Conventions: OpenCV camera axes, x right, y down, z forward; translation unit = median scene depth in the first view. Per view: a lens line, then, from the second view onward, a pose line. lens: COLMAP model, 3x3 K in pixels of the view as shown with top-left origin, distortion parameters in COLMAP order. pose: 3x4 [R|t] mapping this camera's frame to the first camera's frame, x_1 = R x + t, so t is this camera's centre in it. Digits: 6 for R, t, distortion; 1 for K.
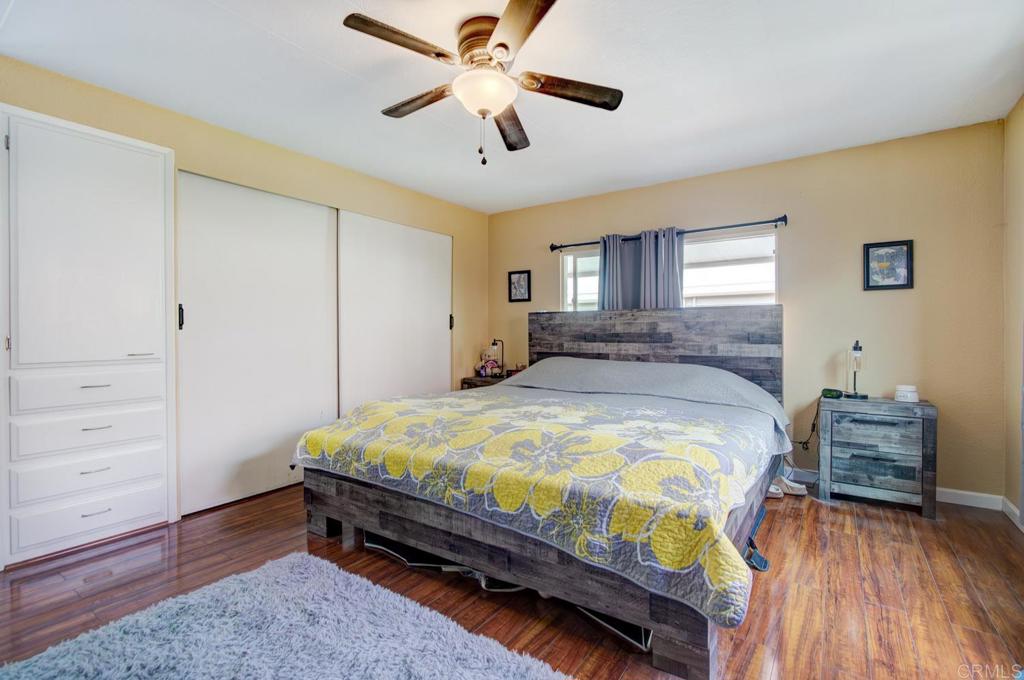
lens RADIAL K [[469.5, 0, 512.0], [0, 469.5, 340.0], [0, 0, 1]] dist [-0.025064, -0.000181]
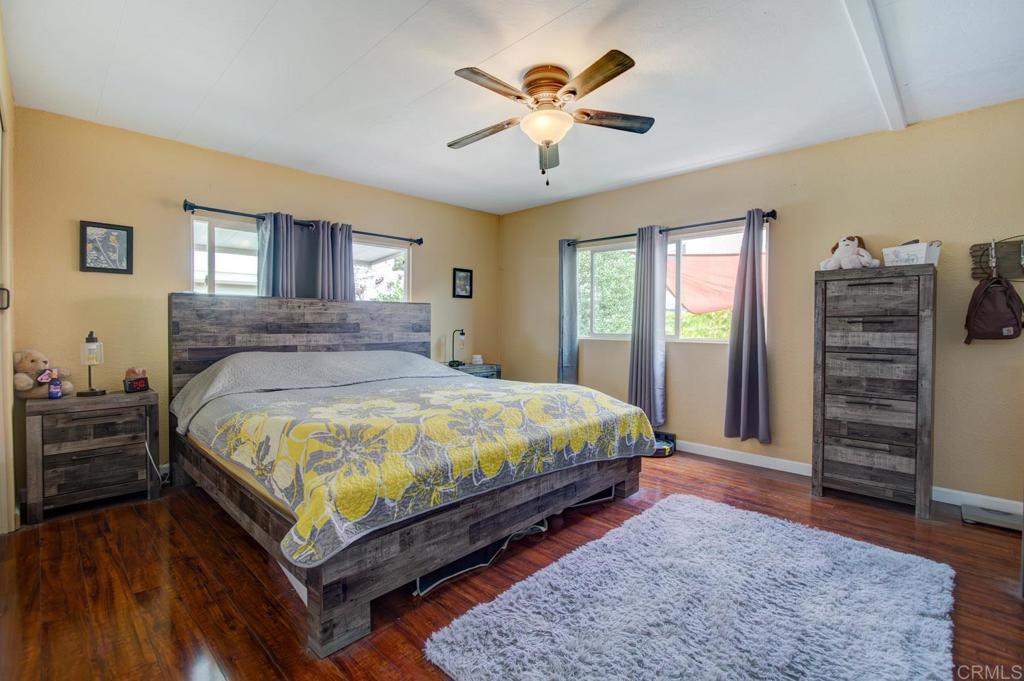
lens RADIAL K [[469.3, 0, 513.2], [0, 469.3, 334.8], [0, 0, 1]] dist [-0.015422, -0.000002]
pose [[0.158249, -0.018270, 0.987230, -0.681482], [0.007912, 0.999820, 0.017235, -0.004599], [-0.987368, 0.005083, 0.158365, 0.468446]]
